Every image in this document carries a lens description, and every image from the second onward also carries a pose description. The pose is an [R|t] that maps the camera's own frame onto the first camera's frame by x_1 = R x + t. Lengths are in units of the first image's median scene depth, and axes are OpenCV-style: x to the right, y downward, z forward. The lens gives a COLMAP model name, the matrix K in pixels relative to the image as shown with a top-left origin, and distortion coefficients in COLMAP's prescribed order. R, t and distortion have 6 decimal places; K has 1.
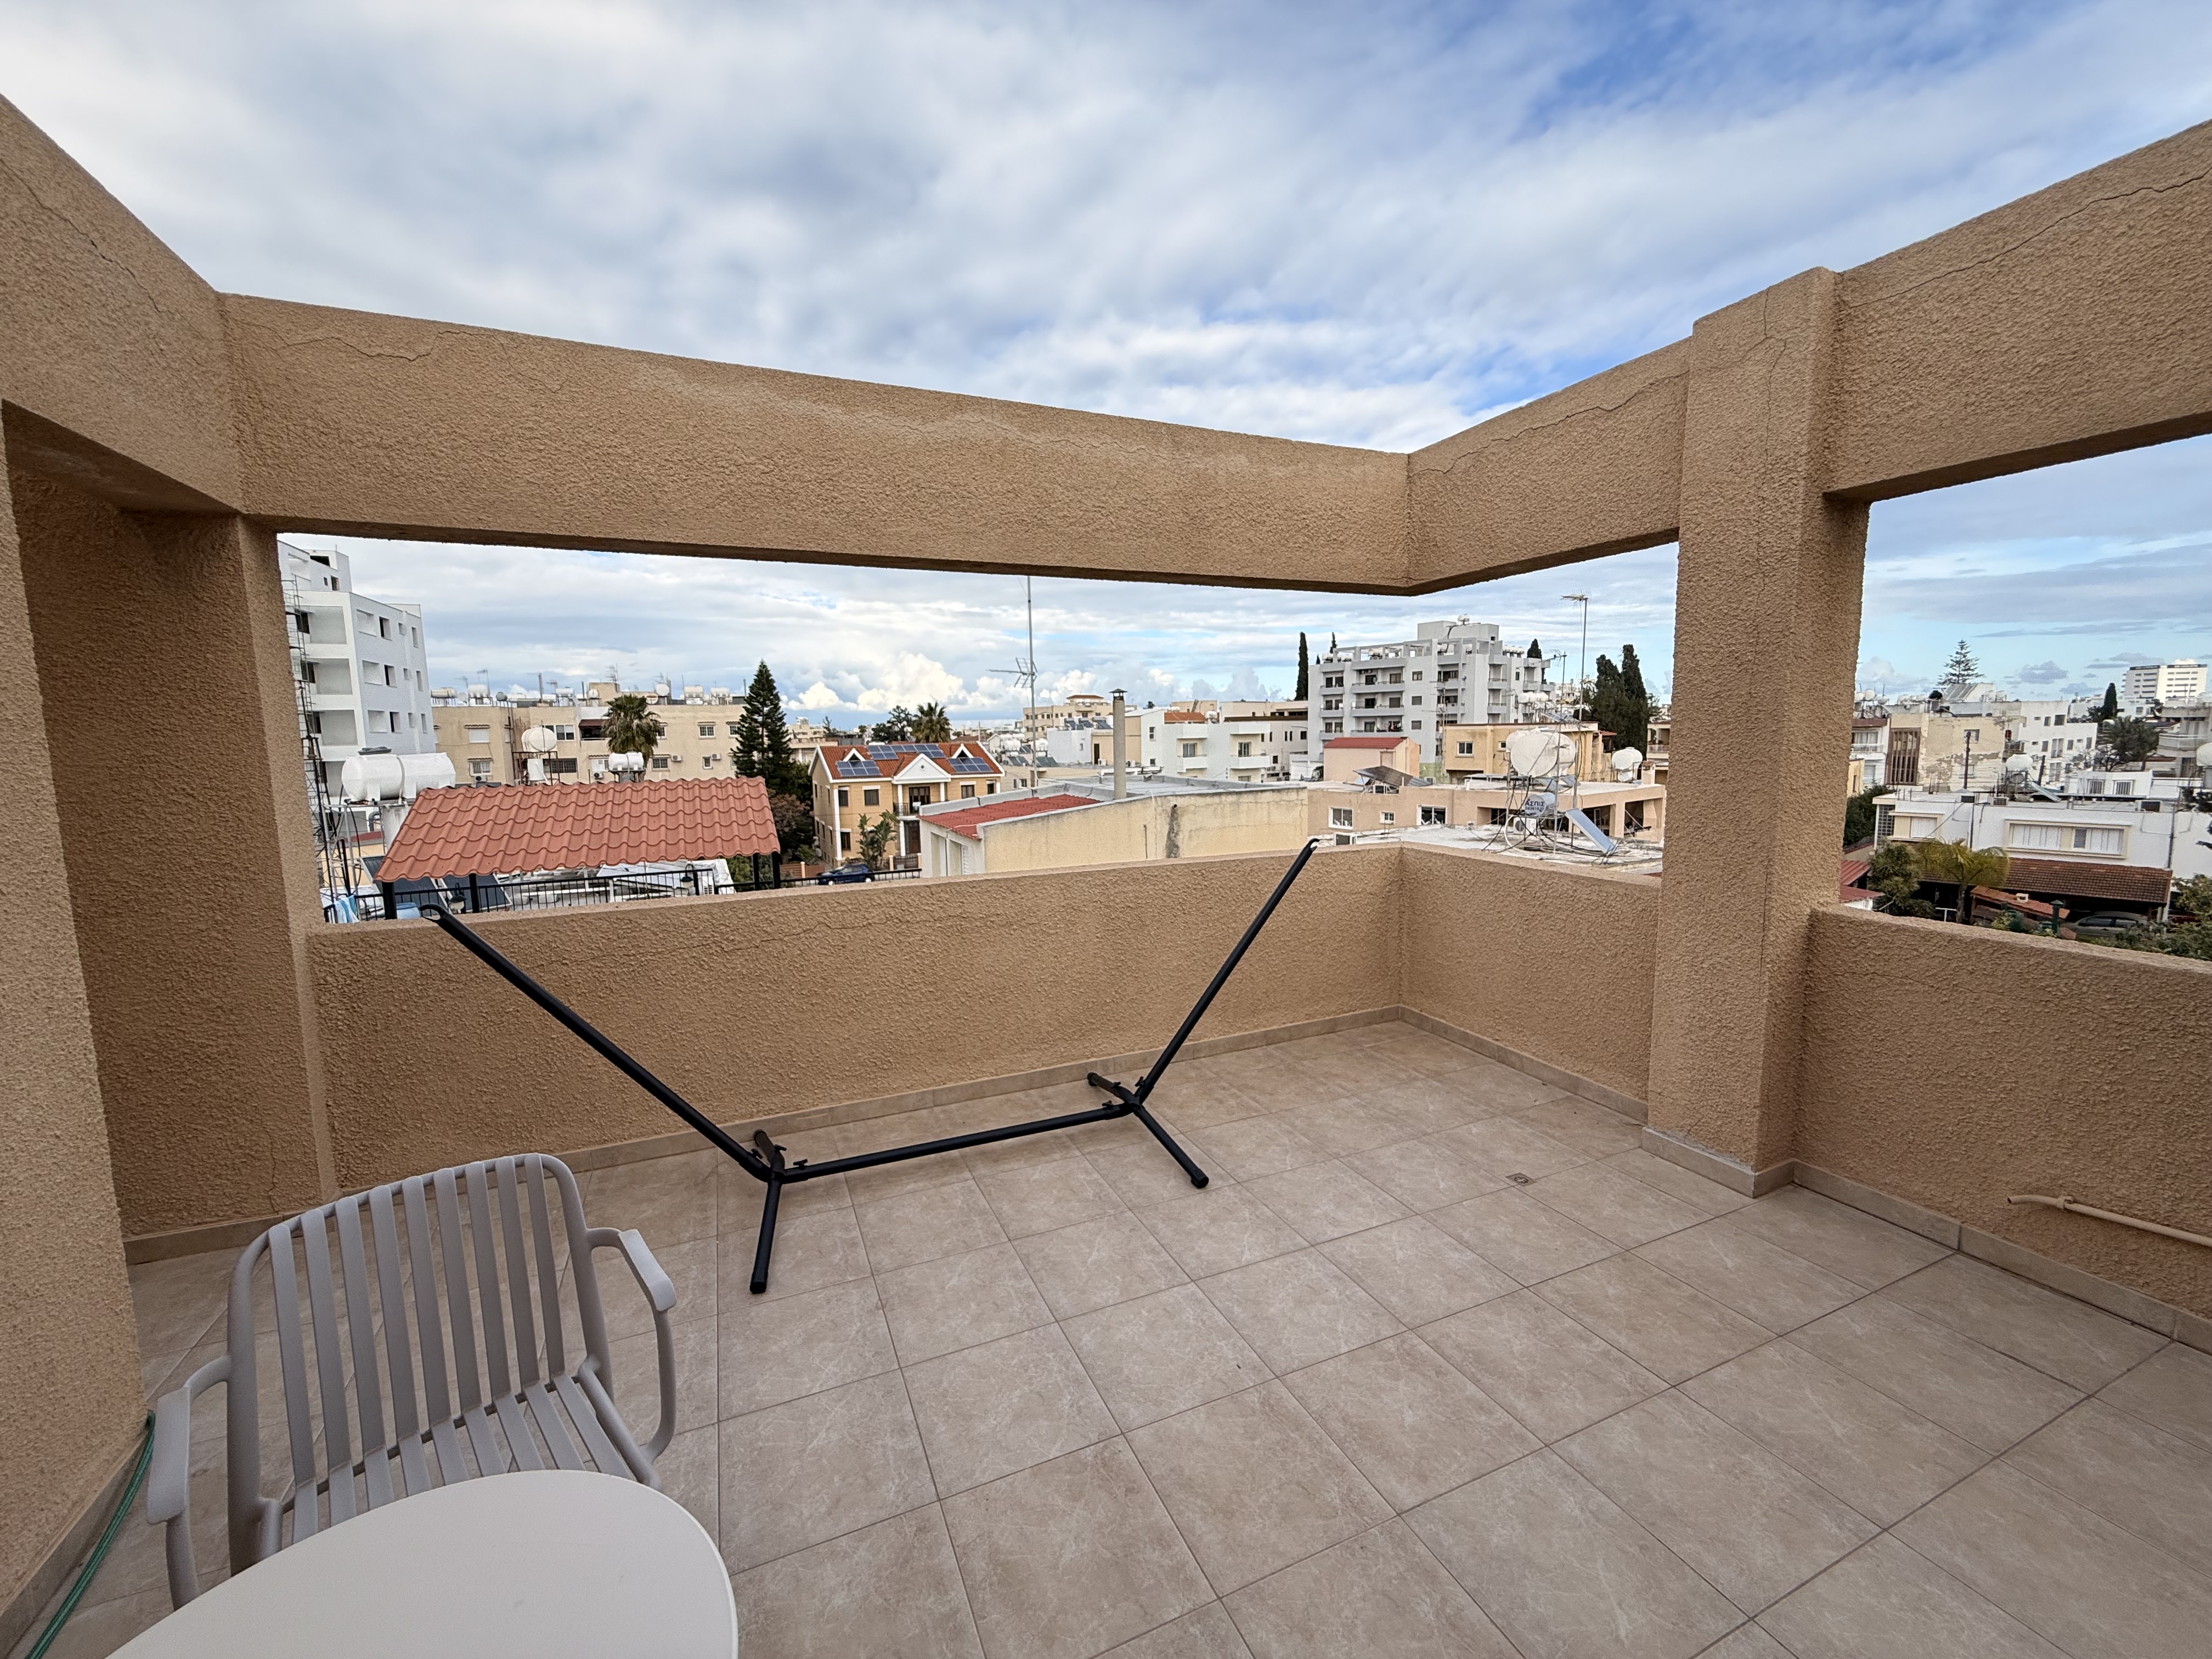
lens RADIAL K [[884.7, 0, 1096.1], [0, 884.7, 818.8], [0, 0, 1]] dist [0.002953, -0.000521]
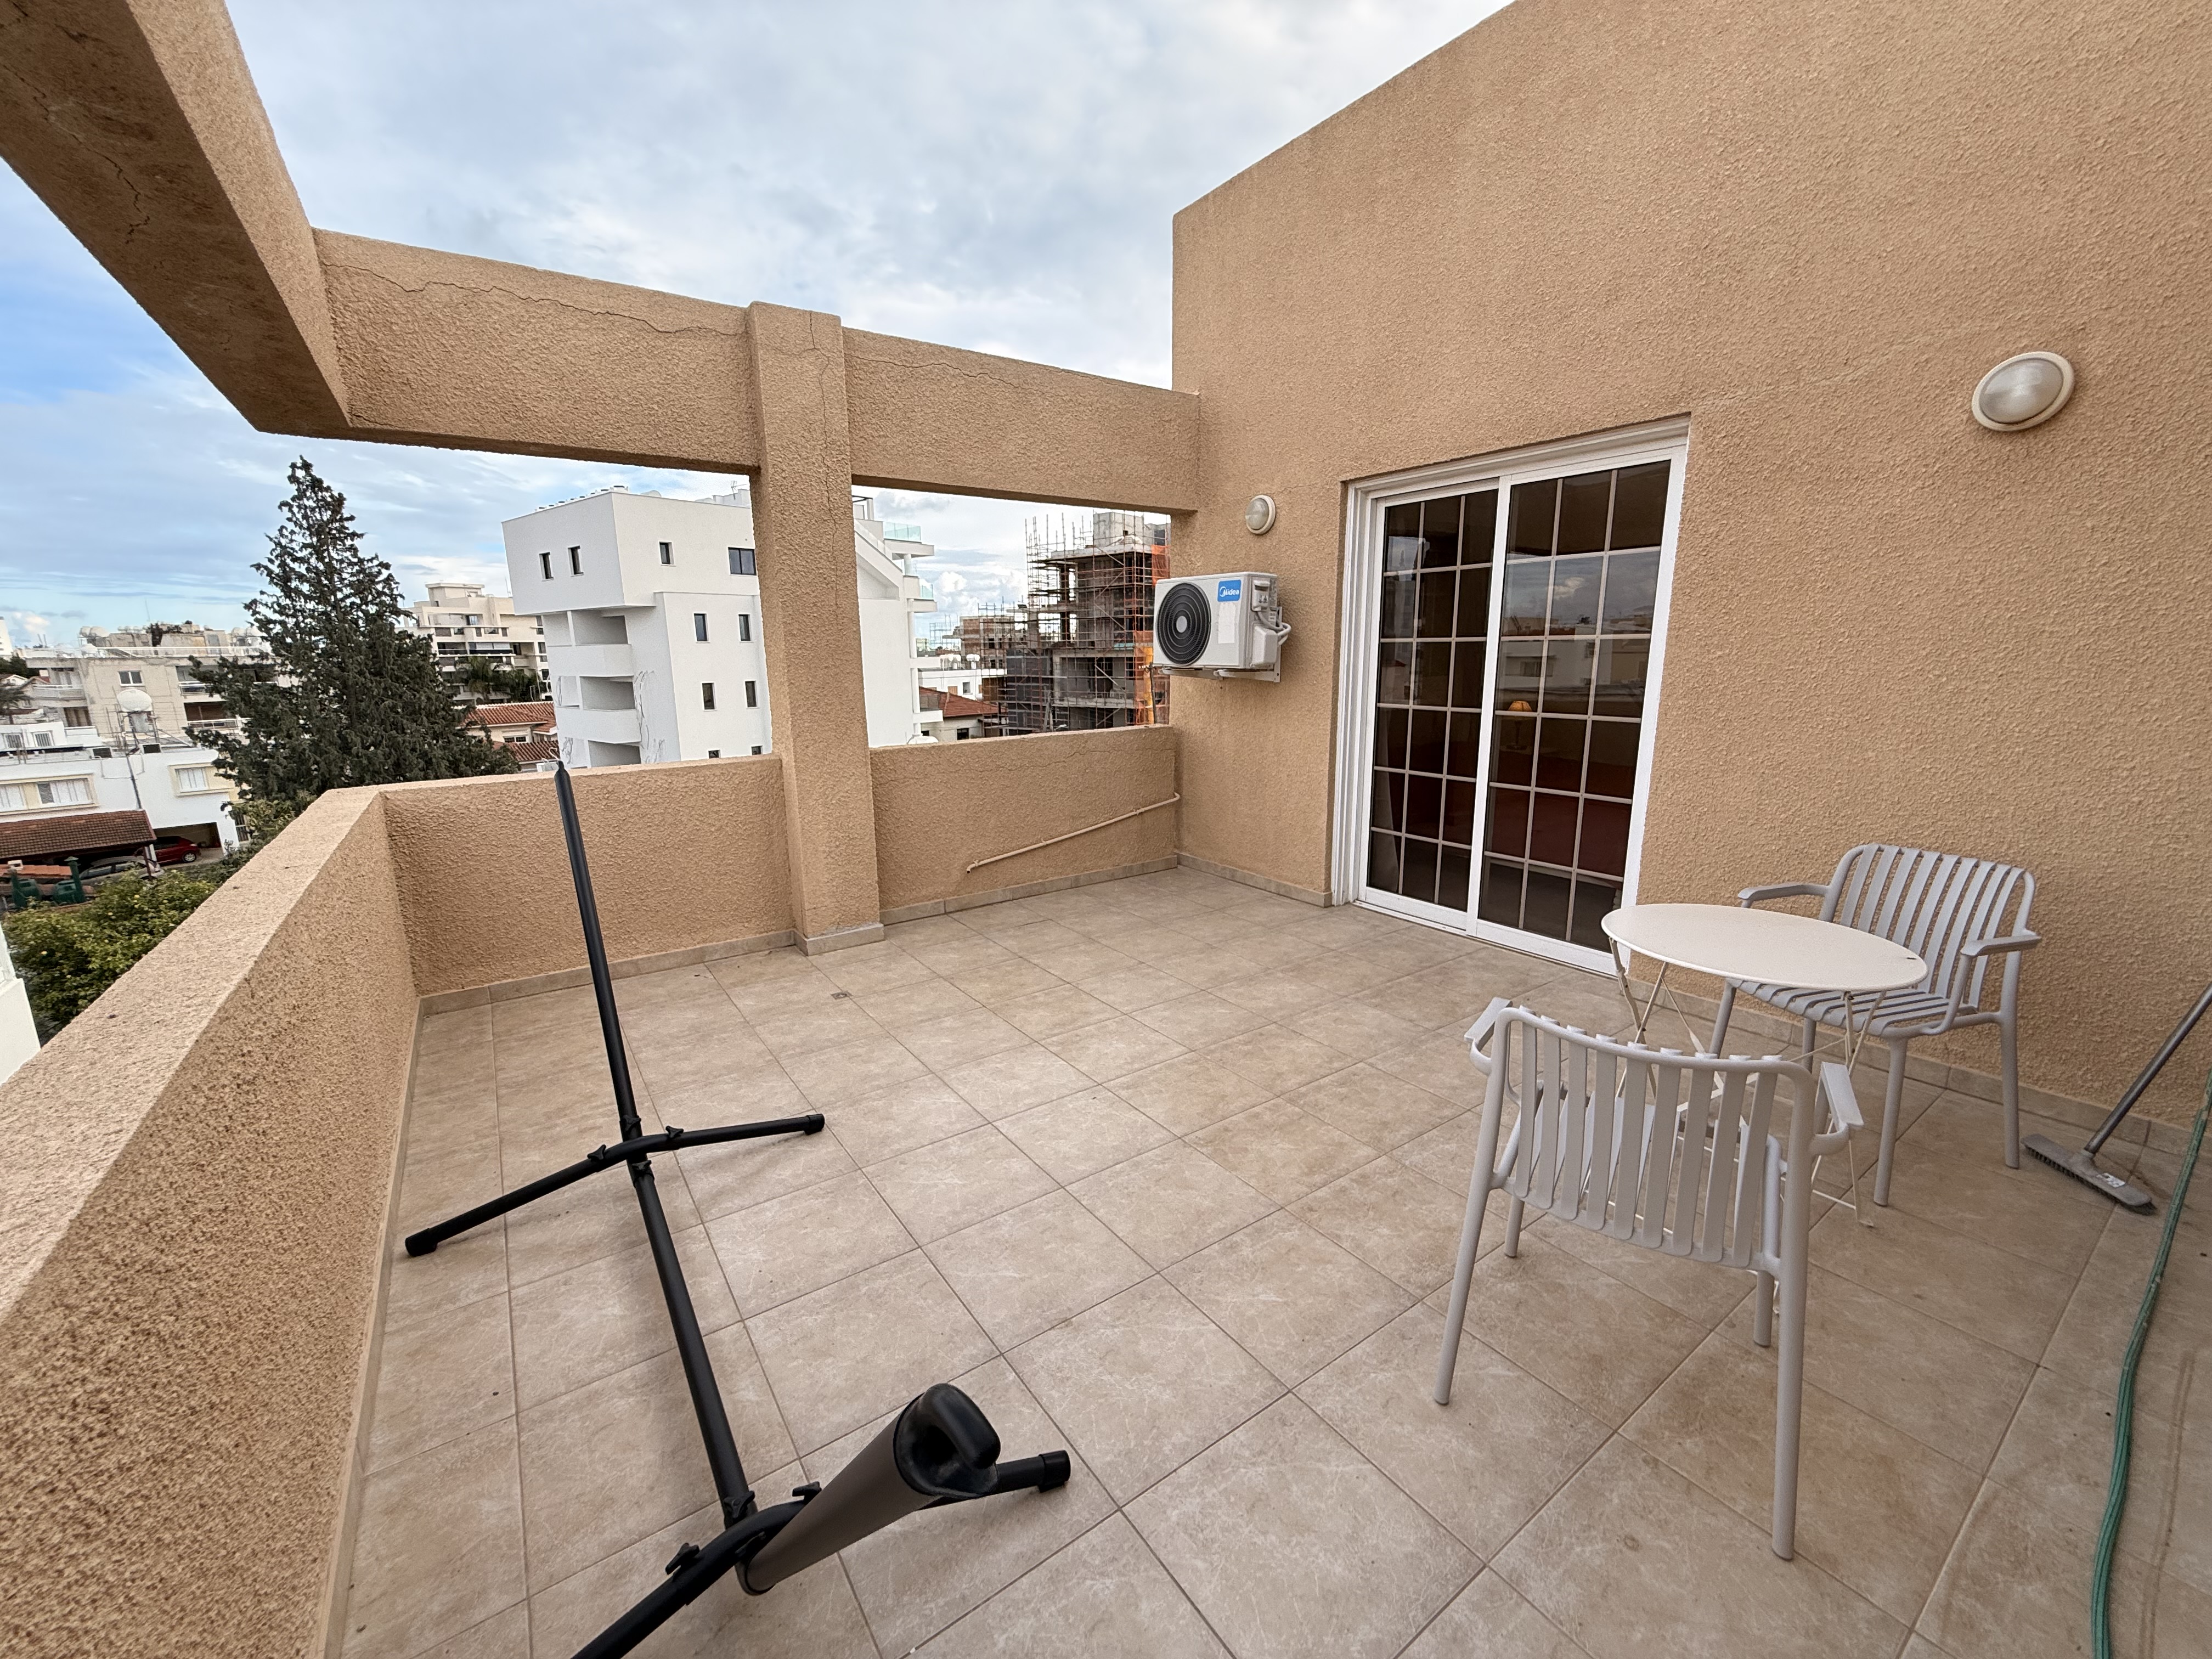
lens RADIAL K [[884.7, 0, 1113.7], [0, 884.7, 829.9], [0, 0, 1]] dist [0.002953, -0.000521]
pose [[-0.208114, -0.179390, 0.961513, -0.745061], [0.117376, 0.971353, 0.206631, -0.025374], [-0.971036, 0.155861, -0.181096, 0.827360]]
